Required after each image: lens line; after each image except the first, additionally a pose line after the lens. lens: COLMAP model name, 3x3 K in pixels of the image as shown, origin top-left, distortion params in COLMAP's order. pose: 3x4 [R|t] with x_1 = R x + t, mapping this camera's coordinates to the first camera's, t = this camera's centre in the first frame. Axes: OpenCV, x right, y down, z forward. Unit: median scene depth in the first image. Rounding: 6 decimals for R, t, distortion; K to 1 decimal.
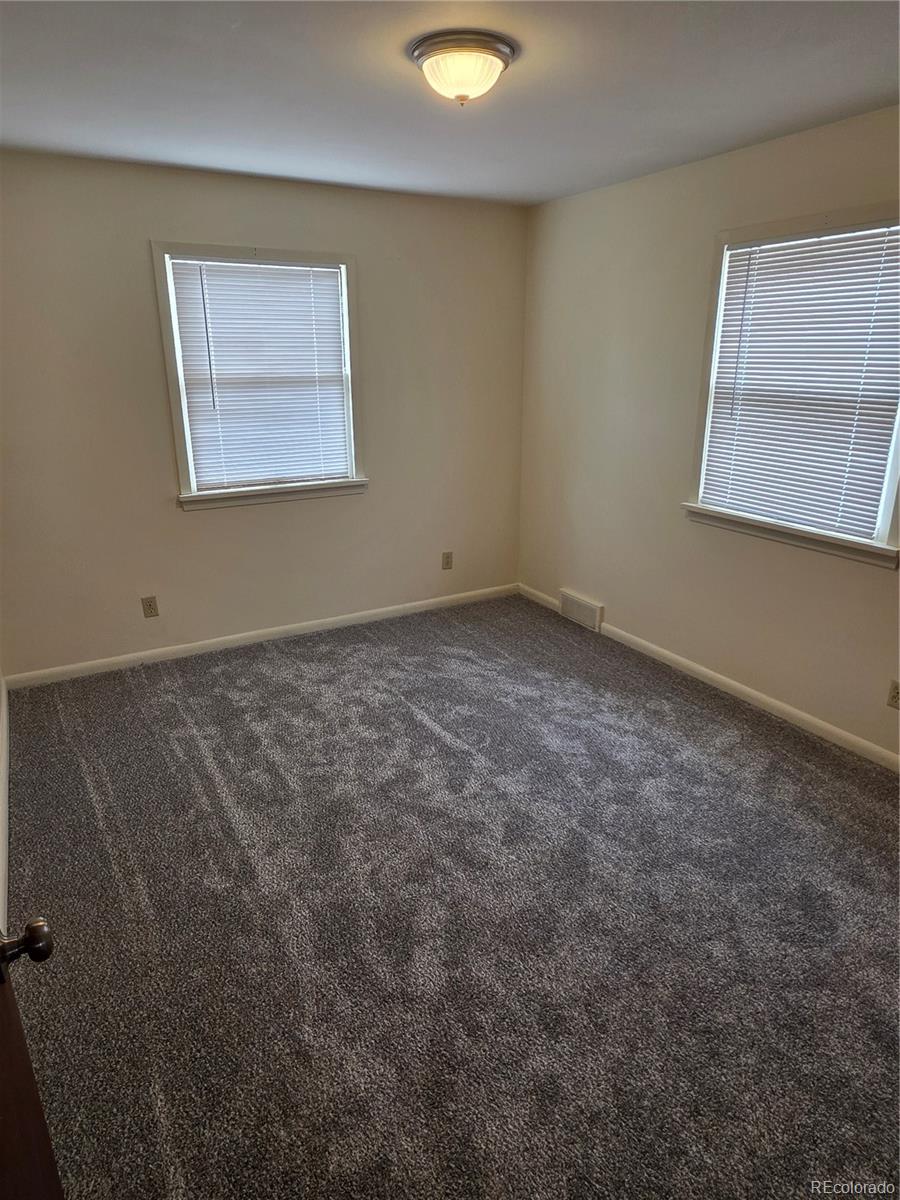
lens RADIAL K [[716.5, 0, 450.1], [0, 716.5, 596.4], [0, 0, 1]] dist [-0.002809, -0.000382]
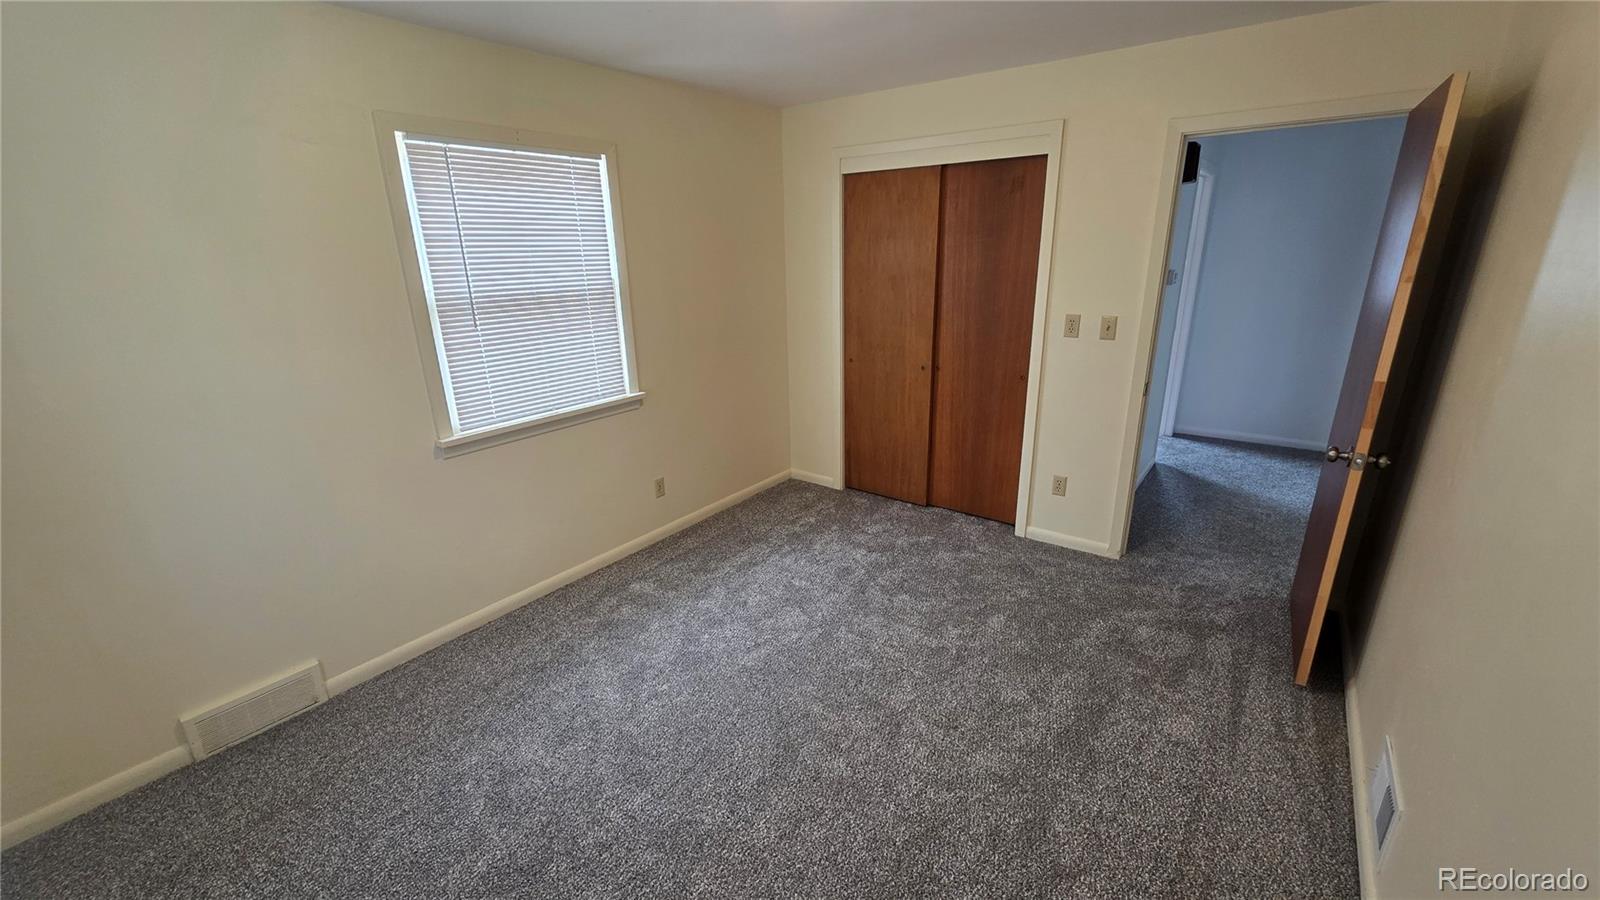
lens RADIAL K [[639.9, 0, 797.9], [0, 639.9, 455.2], [0, 0, 1]] dist [-0.000559, 0.000338]
pose [[-0.394822, -0.270160, 0.878139, -0.490765], [0.311843, 0.859645, 0.404679, -0.292074], [-0.864216, 0.433617, -0.255160, 0.858125]]
